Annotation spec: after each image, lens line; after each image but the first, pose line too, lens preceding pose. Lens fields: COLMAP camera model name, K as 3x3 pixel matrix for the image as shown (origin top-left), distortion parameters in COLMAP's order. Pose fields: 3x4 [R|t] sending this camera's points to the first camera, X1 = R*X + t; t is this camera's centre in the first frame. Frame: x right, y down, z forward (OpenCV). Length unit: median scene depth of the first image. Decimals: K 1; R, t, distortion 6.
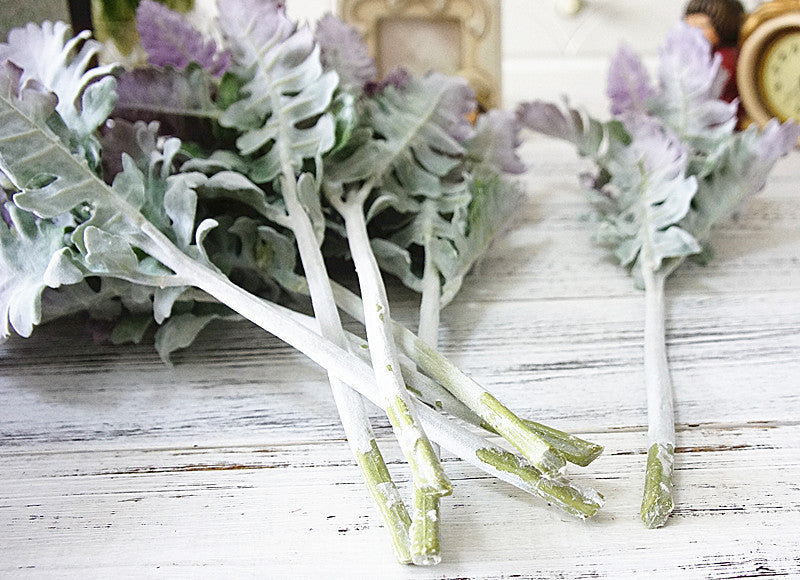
lens RADIAL K [[1613.3, 0, 419.4], [0, 1613.3, 290.0], [0, 0, 1]] dist [0.053133, 0.231089]
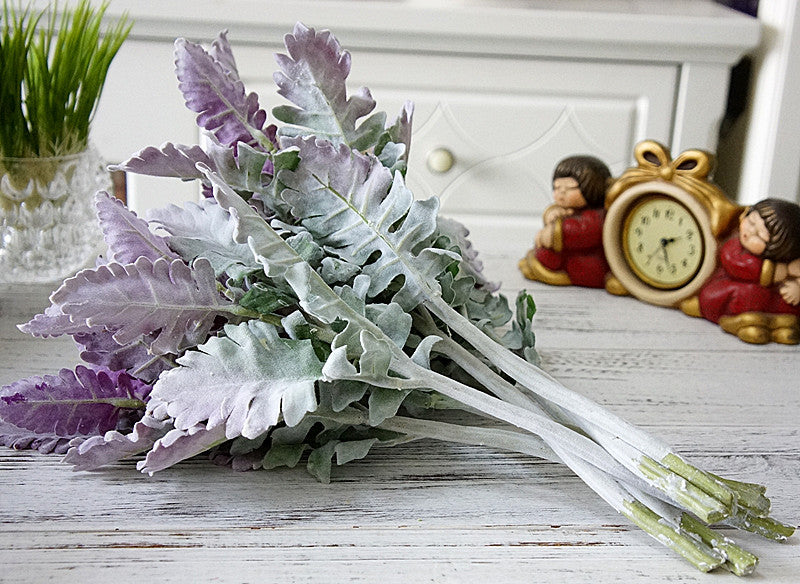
lens RADIAL K [[1809.7, 0, 400.0], [0, 1809.7, 292.0], [0, 0, 1]] dist [0.578239, -3.135074]
pose [[0.995757, 0.044985, 0.080282, -0.046817], [-0.036470, 0.993851, -0.104548, 0.052374], [-0.084491, 0.101176, 0.991274, -0.264919]]
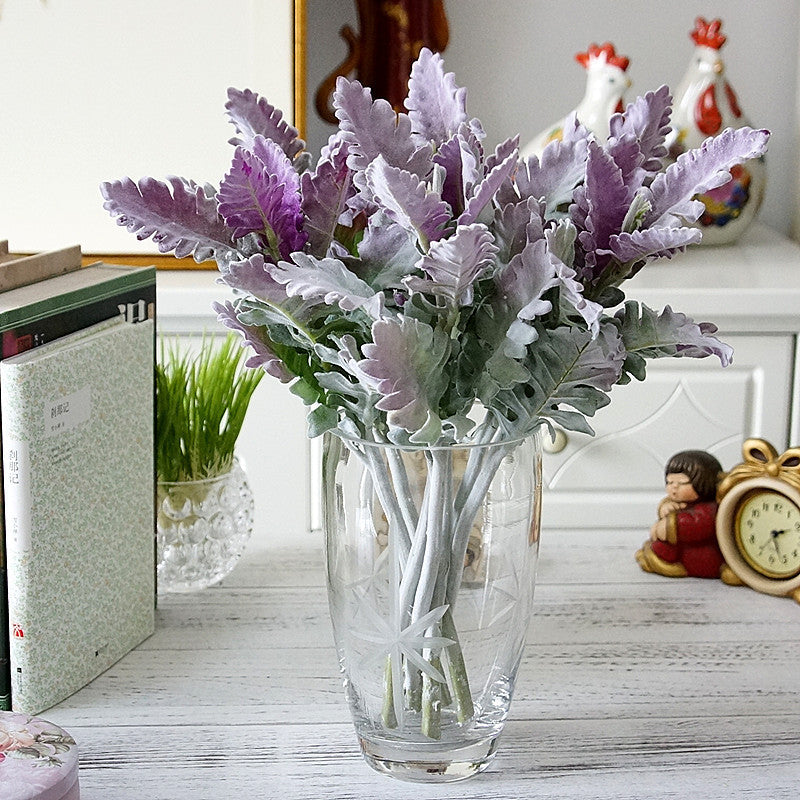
lens RADIAL K [[2355.1, 0, 400.0], [0, 2355.1, 400.0], [0, 0, 1]] dist [0.301488, -0.245454]
pose [[0.998952, 0.018226, 0.041980, -0.134499], [-0.011474, 0.987723, -0.155796, 0.054719], [-0.044304, 0.155151, 0.986897, -0.914564]]
